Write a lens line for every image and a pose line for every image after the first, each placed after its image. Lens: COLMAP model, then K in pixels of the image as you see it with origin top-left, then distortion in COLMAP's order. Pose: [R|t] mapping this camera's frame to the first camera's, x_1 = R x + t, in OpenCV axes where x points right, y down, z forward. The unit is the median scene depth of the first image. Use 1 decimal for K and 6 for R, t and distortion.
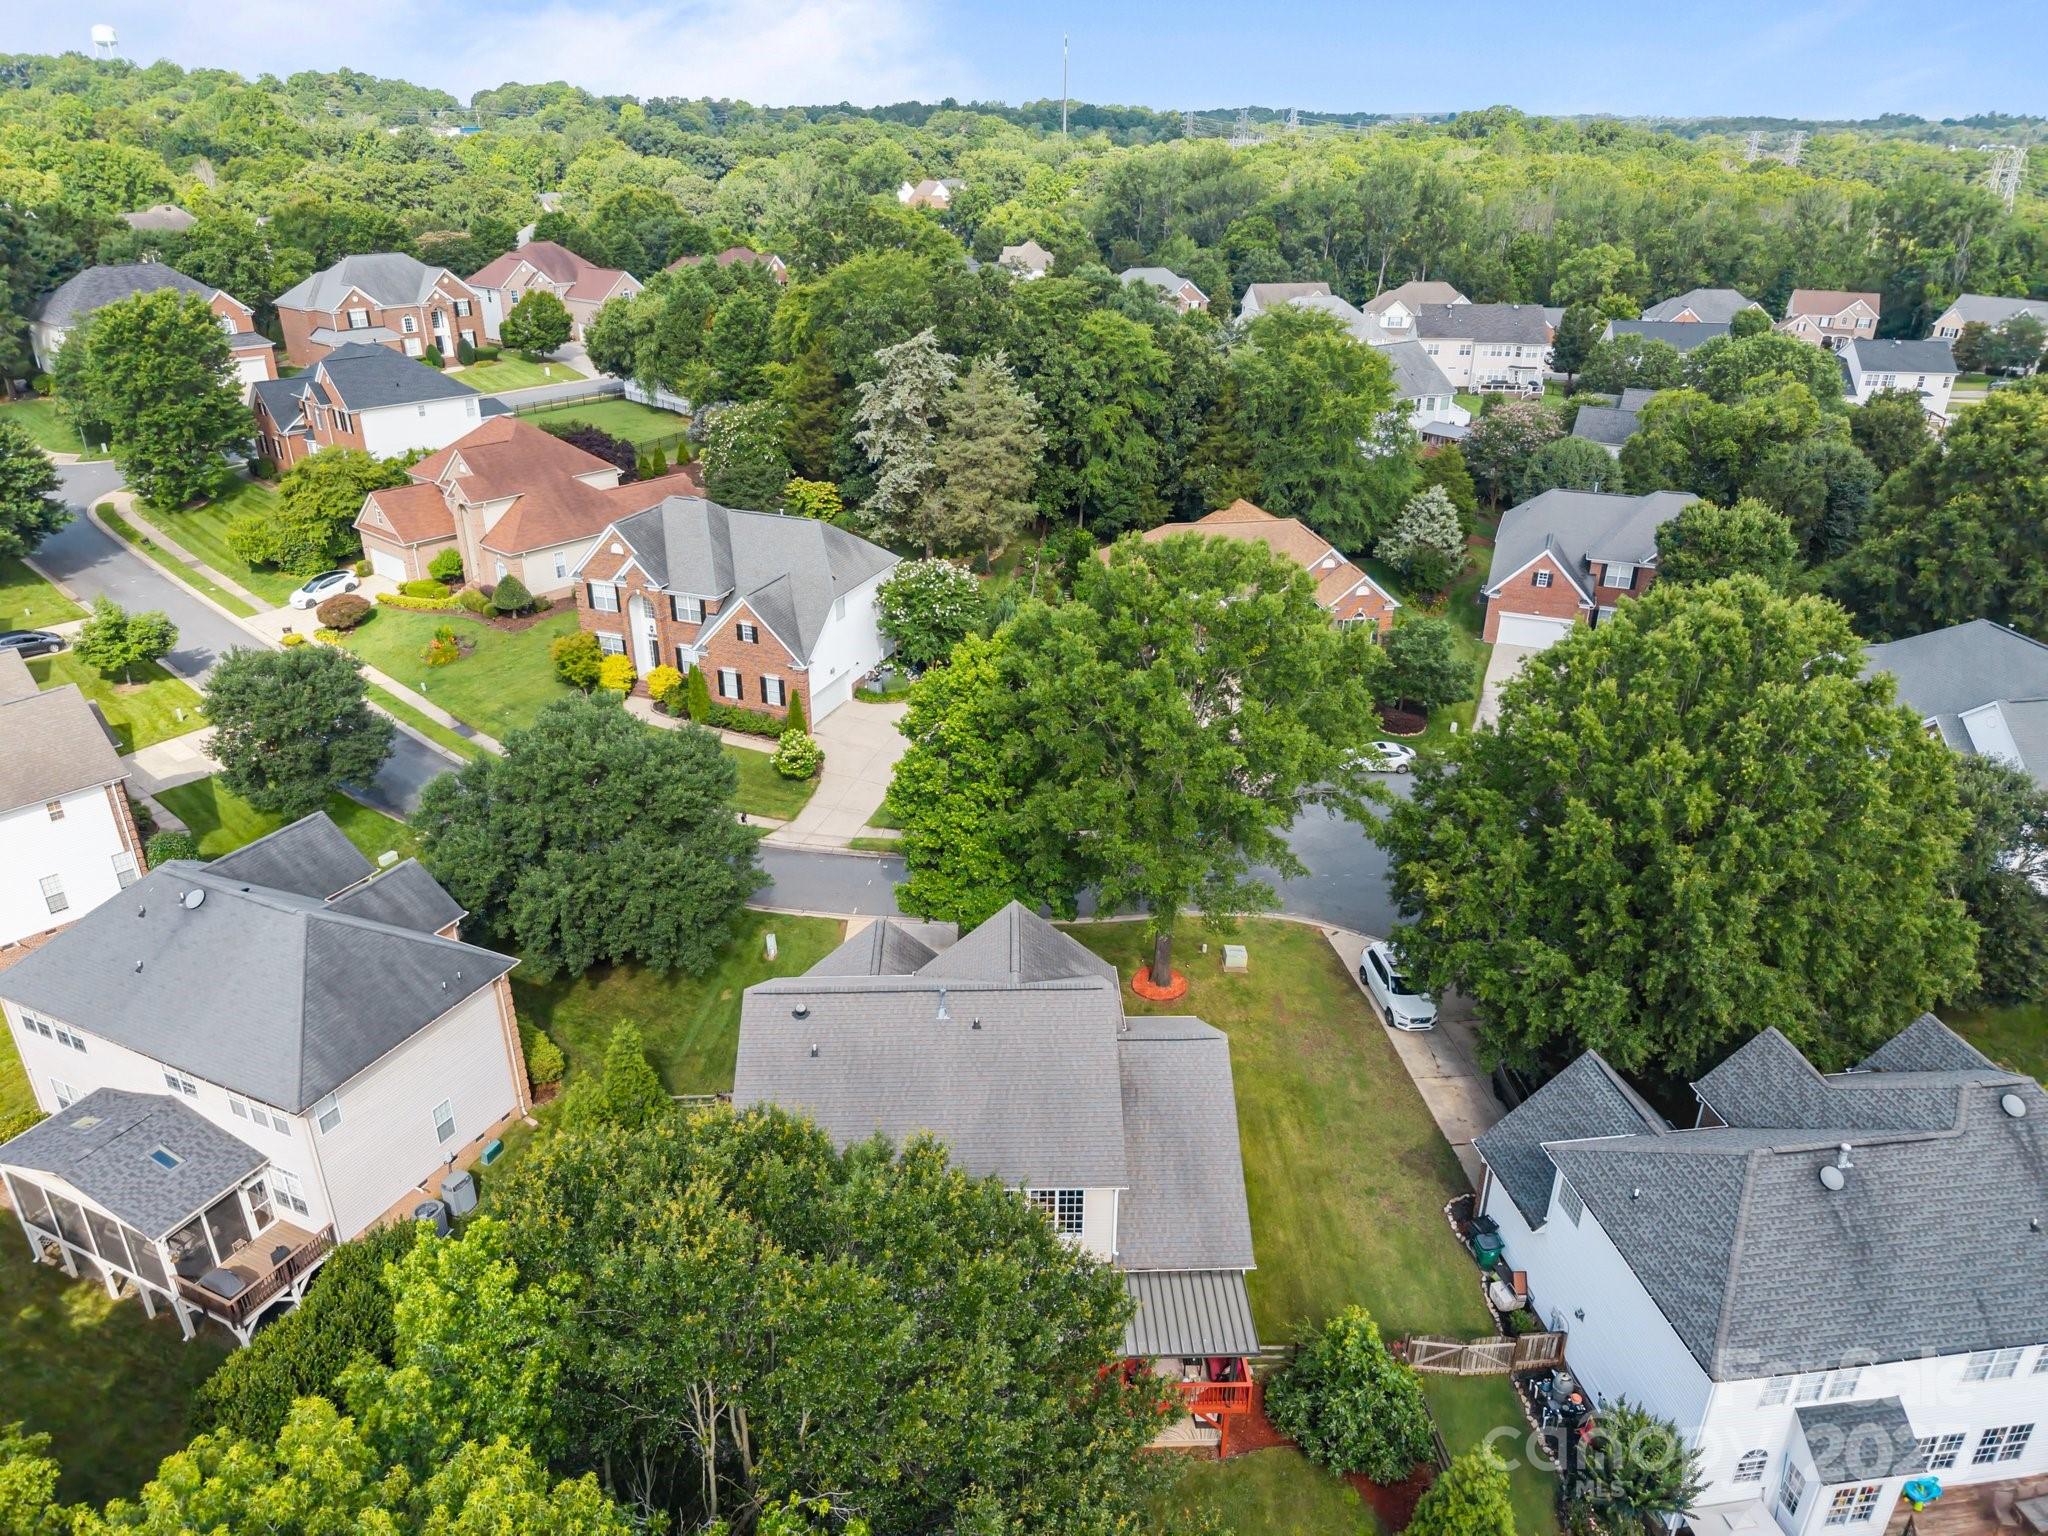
lens RADIAL K [[1394.3, 0, 1018.9], [0, 1394.3, 771.3], [0, 0, 1]] dist [0.008008, -0.009031]
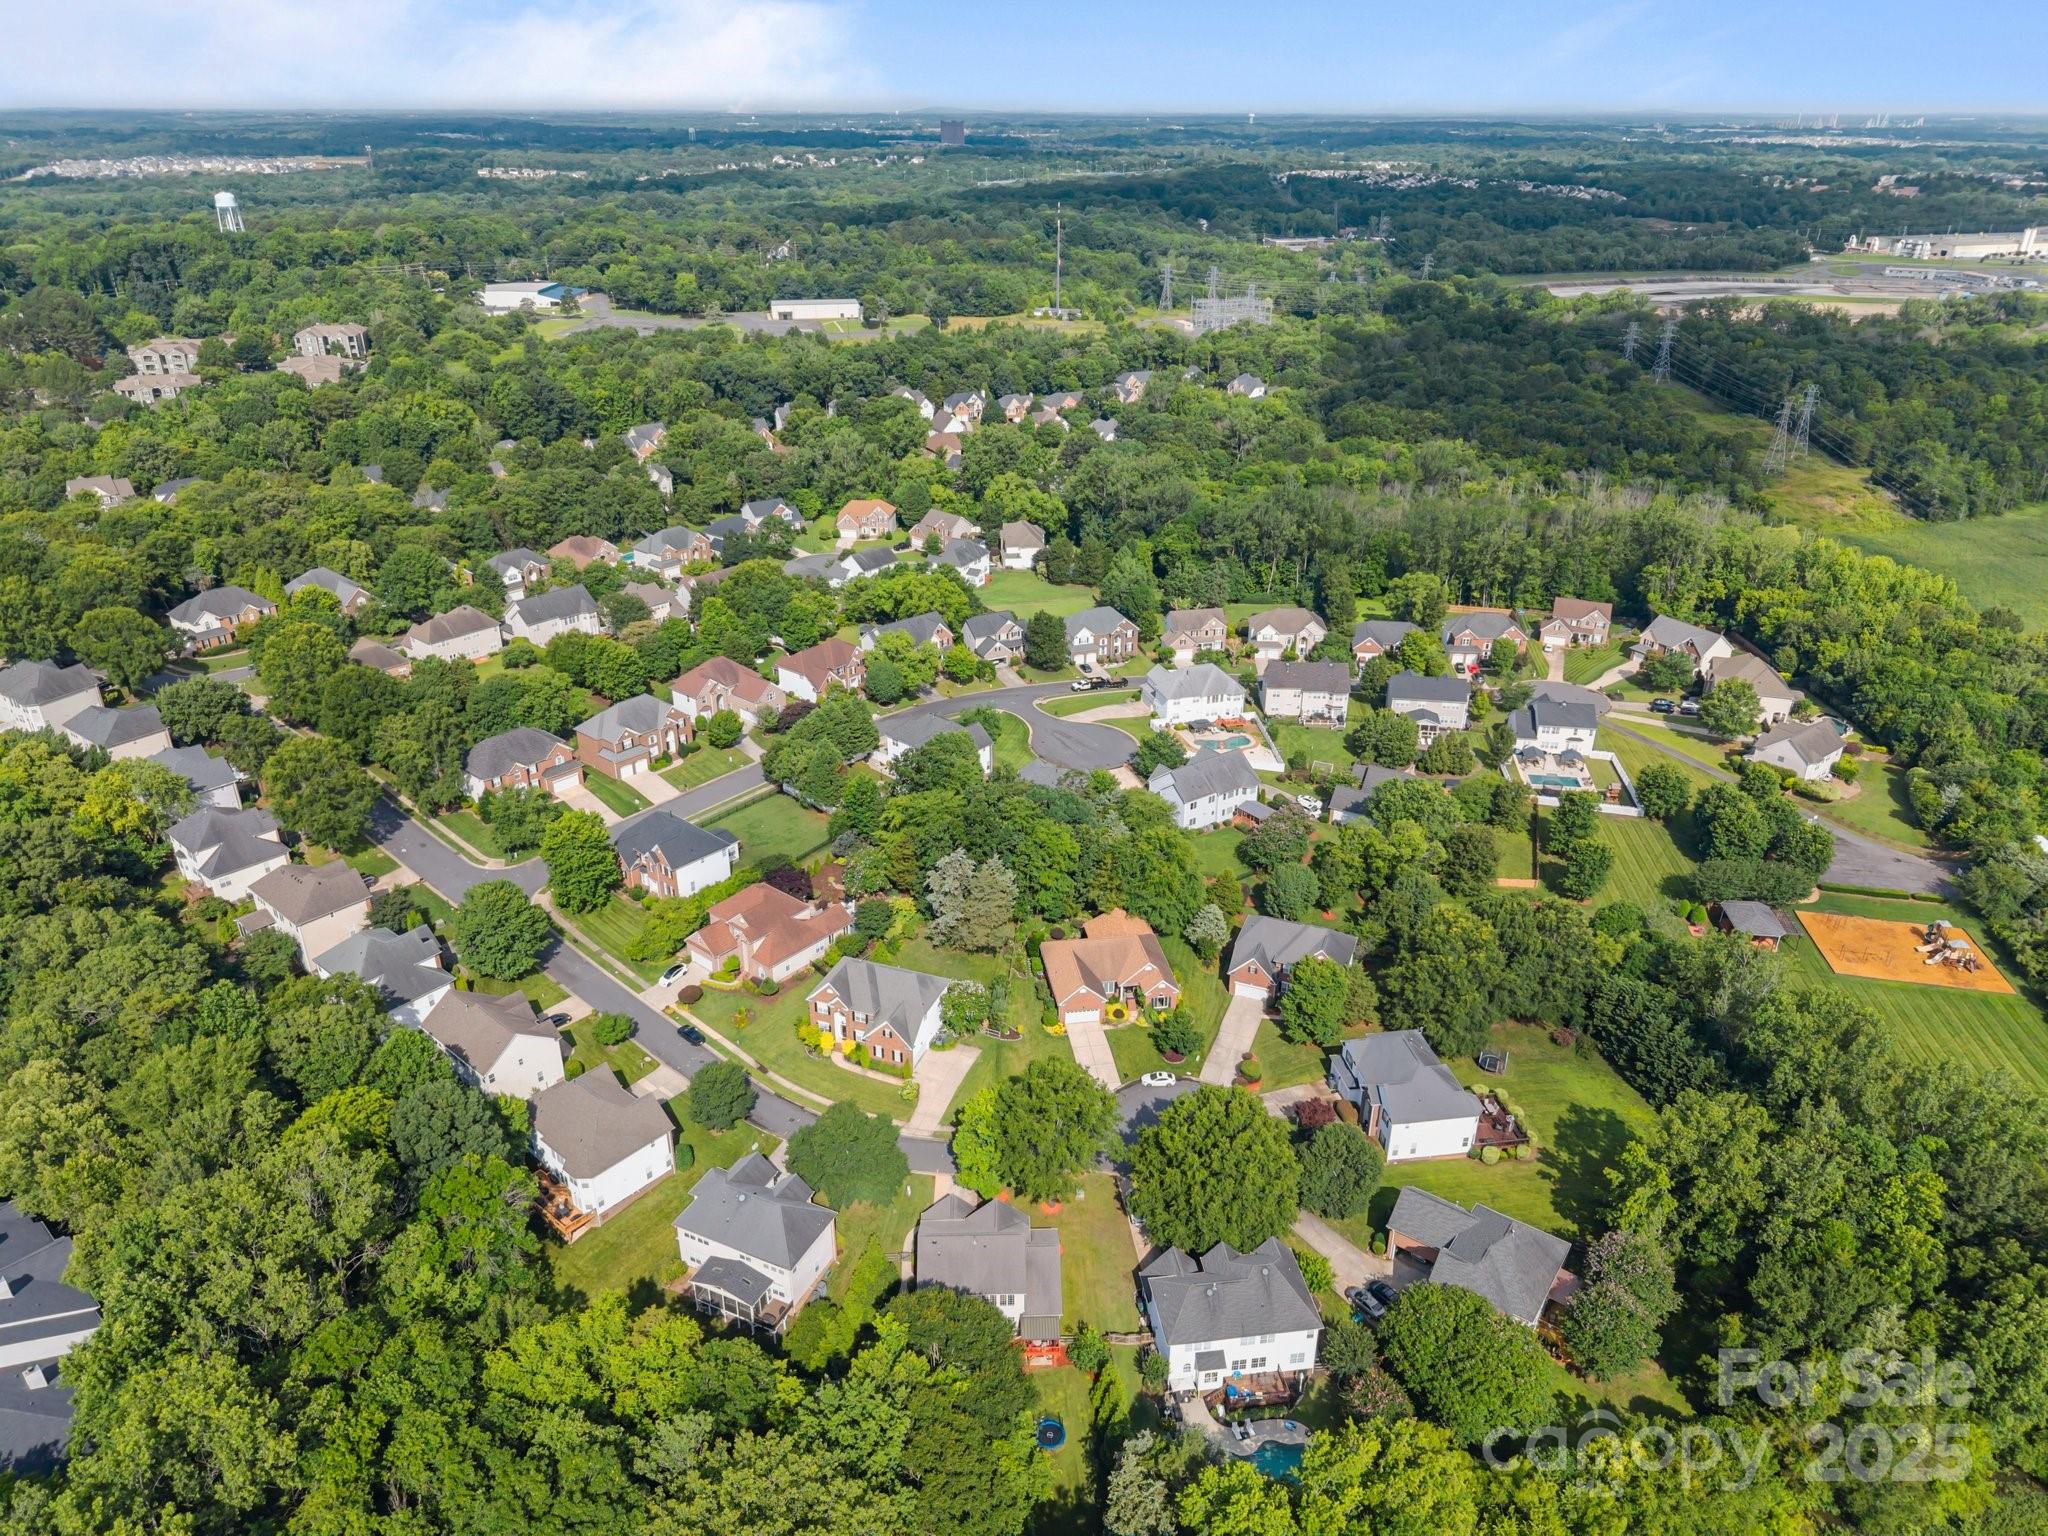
lens RADIAL K [[1394.3, 0, 1029.3], [0, 1394.3, 765.0], [0, 0, 1]] dist [0.008008, -0.009031]
pose [[0.999987, 0.000890, 0.005054, 0.030807], [-0.000910, 0.999992, 0.003980, -0.536748], [-0.005050, -0.003985, 0.999979, -1.292516]]
